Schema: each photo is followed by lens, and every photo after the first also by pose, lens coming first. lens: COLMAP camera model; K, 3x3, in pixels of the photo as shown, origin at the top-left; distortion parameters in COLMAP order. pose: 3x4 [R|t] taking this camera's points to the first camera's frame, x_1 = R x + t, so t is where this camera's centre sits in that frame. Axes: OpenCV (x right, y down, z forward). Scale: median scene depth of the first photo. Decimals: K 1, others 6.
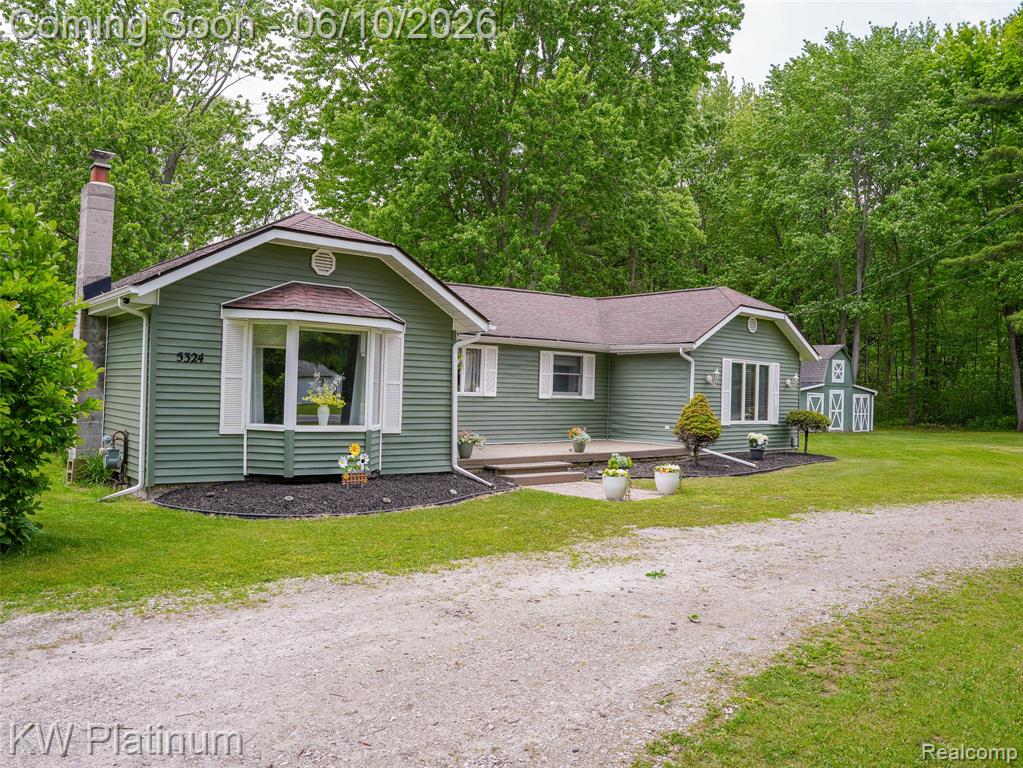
lens RADIAL K [[800.4, 0, 514.3], [0, 800.4, 380.0], [0, 0, 1]] dist [-0.093370, 0.021347]
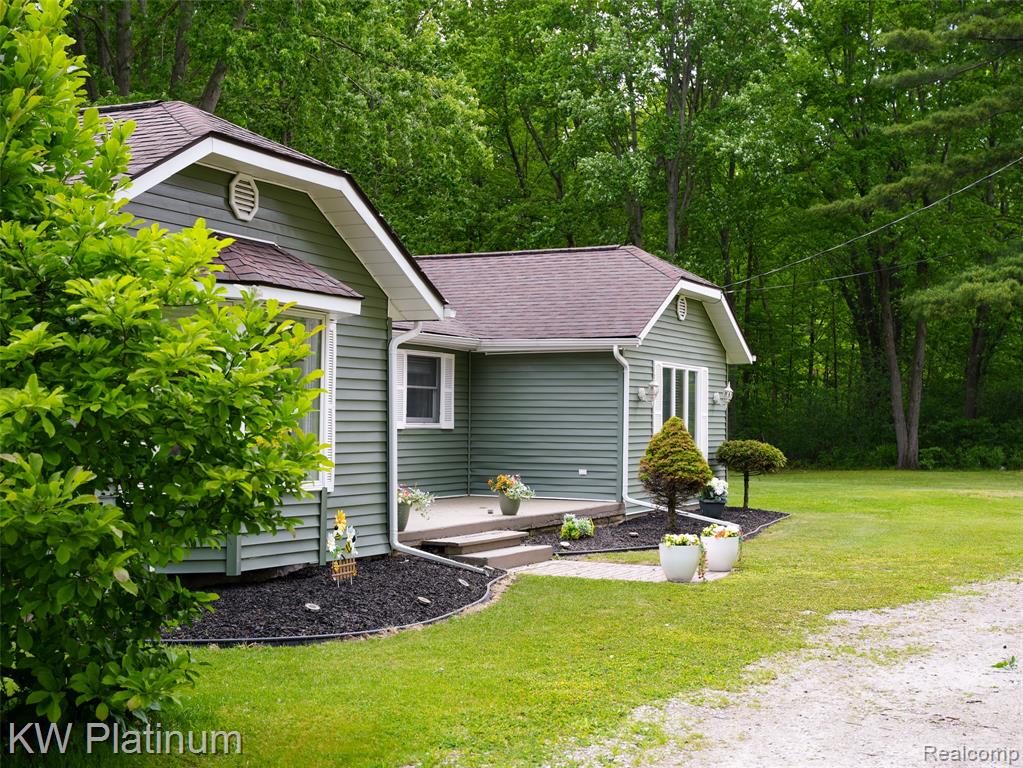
lens RADIAL K [[1475.5, 0, 512.0], [0, 1475.5, 388.8], [0, 0, 1]] dist [0.182852, 0.000000]
pose [[0.918406, -0.008470, 0.395549, -0.316981], [0.009598, 0.999954, -0.000872, -0.004949], [-0.395523, 0.004598, 0.918445, -0.038315]]
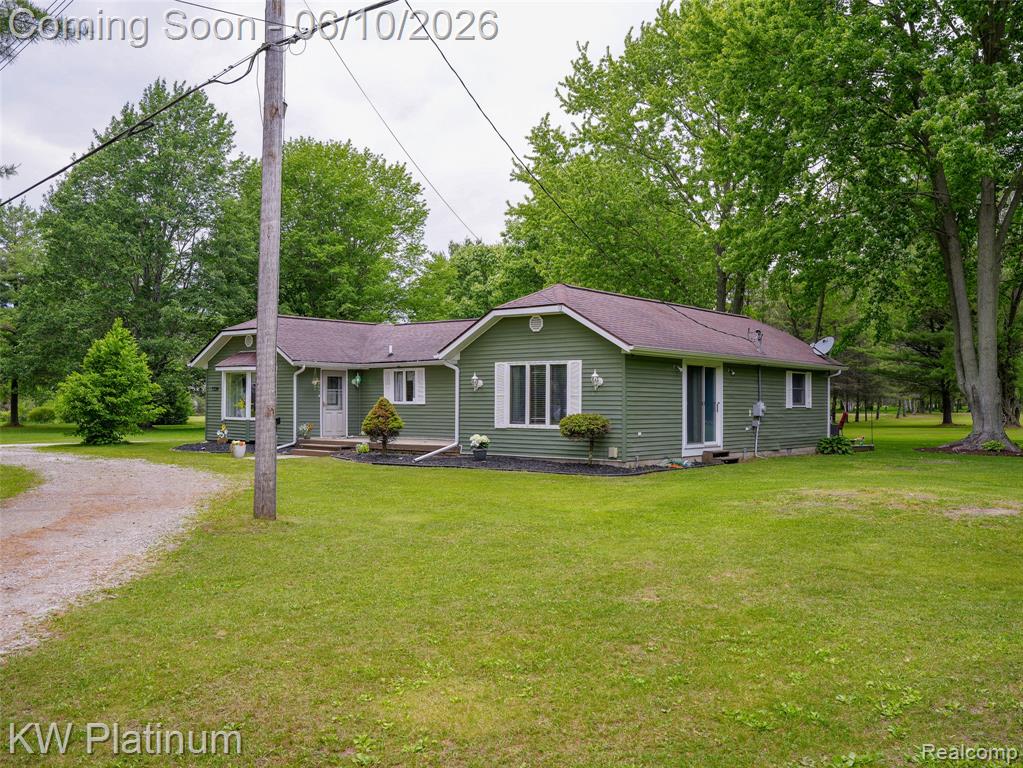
lens RADIAL K [[946.7, 0, 512.4], [0, 946.7, 390.1], [0, 0, 1]] dist [-0.086381, -0.003500]
pose [[0.138690, -0.037773, -0.989615, 1.516801], [0.013503, 0.999252, -0.036249, 0.054044], [0.990244, -0.008335, 0.139096, 0.874174]]
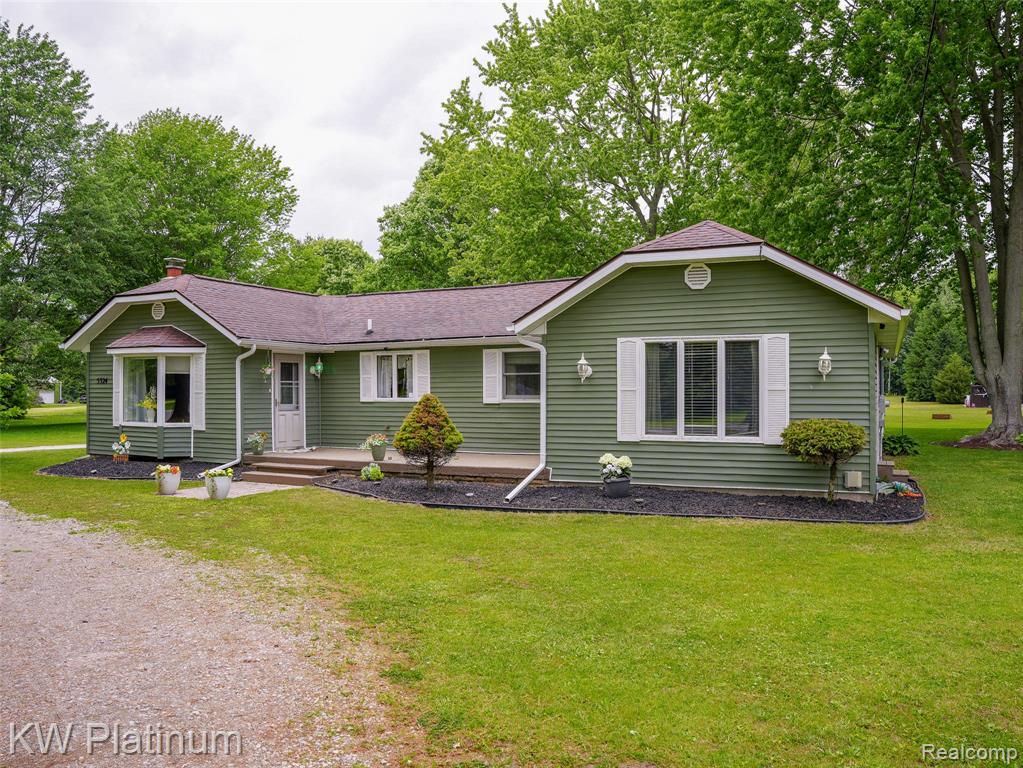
lens RADIAL K [[800.4, 0, 509.8], [0, 800.4, 379.2], [0, 0, 1]] dist [-0.093370, 0.021347]
pose [[0.366950, -0.040327, -0.929366, 0.865829], [0.024101, 0.999137, -0.033838, 0.027070], [0.929928, -0.009981, 0.367605, 0.693563]]
